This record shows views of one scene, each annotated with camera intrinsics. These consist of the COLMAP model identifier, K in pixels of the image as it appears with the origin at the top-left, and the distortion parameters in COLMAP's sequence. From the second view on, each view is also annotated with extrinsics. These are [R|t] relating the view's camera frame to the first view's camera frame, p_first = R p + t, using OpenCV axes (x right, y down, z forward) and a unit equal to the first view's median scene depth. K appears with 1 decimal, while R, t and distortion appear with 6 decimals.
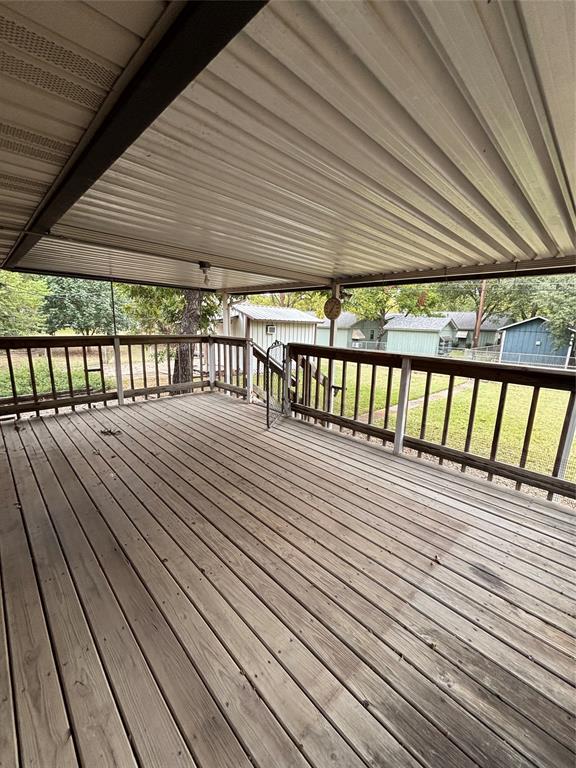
lens RADIAL K [[310.1, 0, 290.0], [0, 310.1, 383.8], [0, 0, 1]] dist [0.001646, -0.000683]
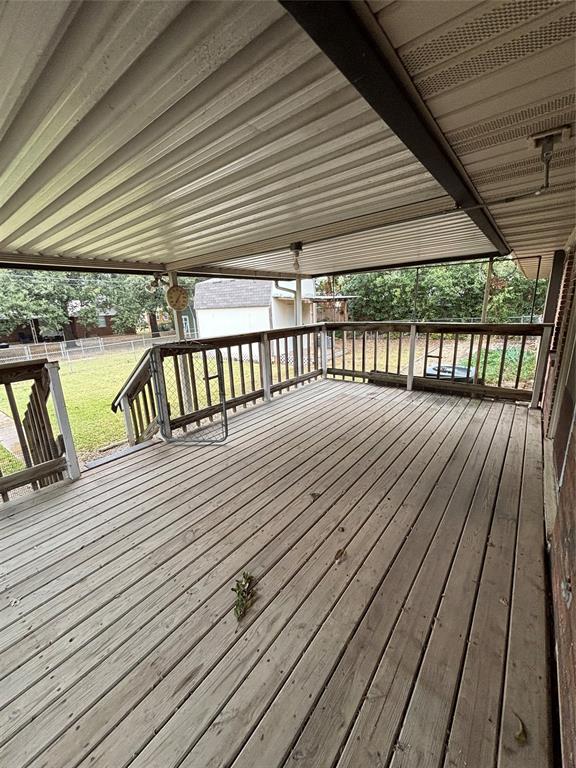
lens RADIAL K [[310.1, 0, 287.9], [0, 310.1, 385.8], [0, 0, 1]] dist [0.001646, -0.000683]
pose [[-0.124496, -0.270386, 0.954669, -1.036767], [0.244763, 0.924051, 0.293633, -0.242646], [-0.961557, 0.270223, -0.048860, 1.008850]]
